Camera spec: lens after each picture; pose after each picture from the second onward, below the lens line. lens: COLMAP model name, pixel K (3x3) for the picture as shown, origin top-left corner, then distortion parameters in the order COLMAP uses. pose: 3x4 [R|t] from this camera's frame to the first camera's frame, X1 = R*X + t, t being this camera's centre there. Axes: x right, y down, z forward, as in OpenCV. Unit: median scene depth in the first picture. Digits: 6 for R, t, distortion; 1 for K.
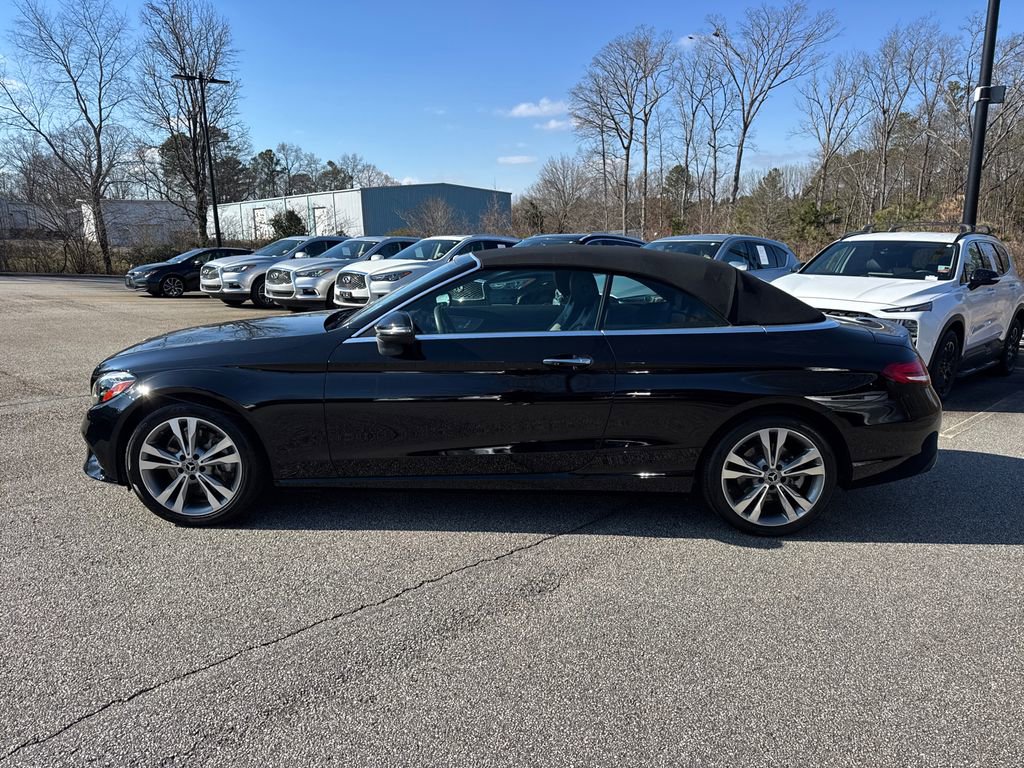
lens RADIAL K [[726.3, 0, 507.5], [0, 726.3, 388.8], [0, 0, 1]] dist [0.010096, -0.011301]
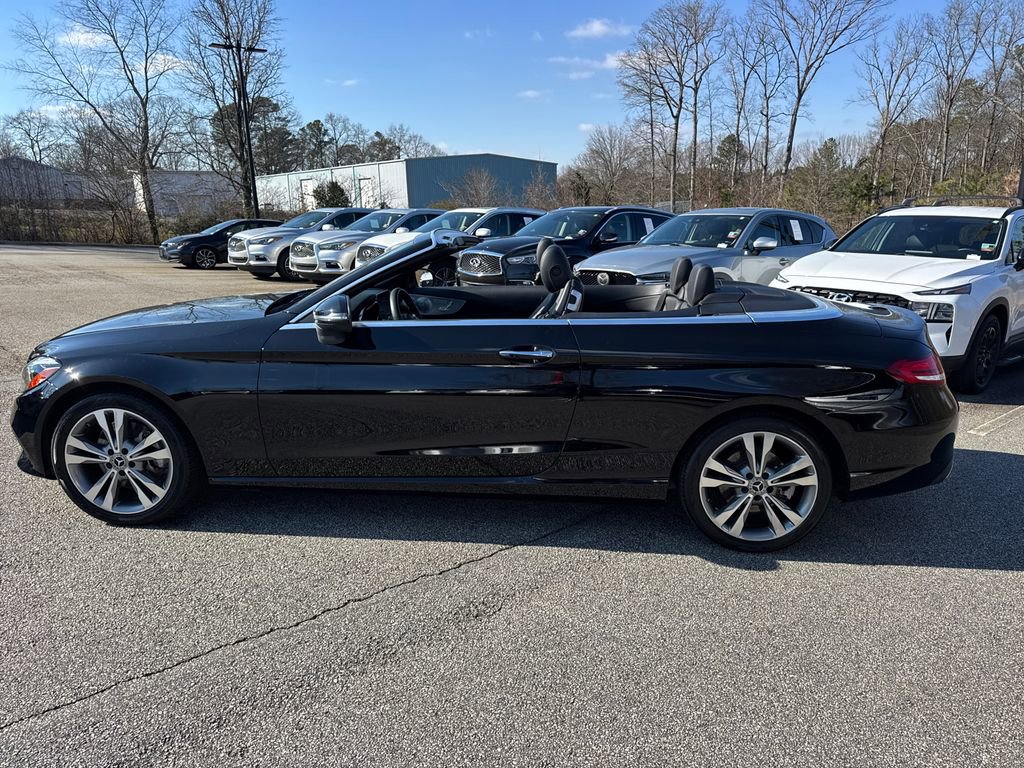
lens RADIAL K [[726.3, 0, 520.7], [0, 726.3, 383.2], [0, 0, 1]] dist [0.010096, -0.011301]
pose [[0.998780, 0.014522, -0.047191, 0.115216], [-0.013096, 0.999452, 0.030395, -0.027395], [0.047606, -0.029740, 0.998423, 0.105495]]
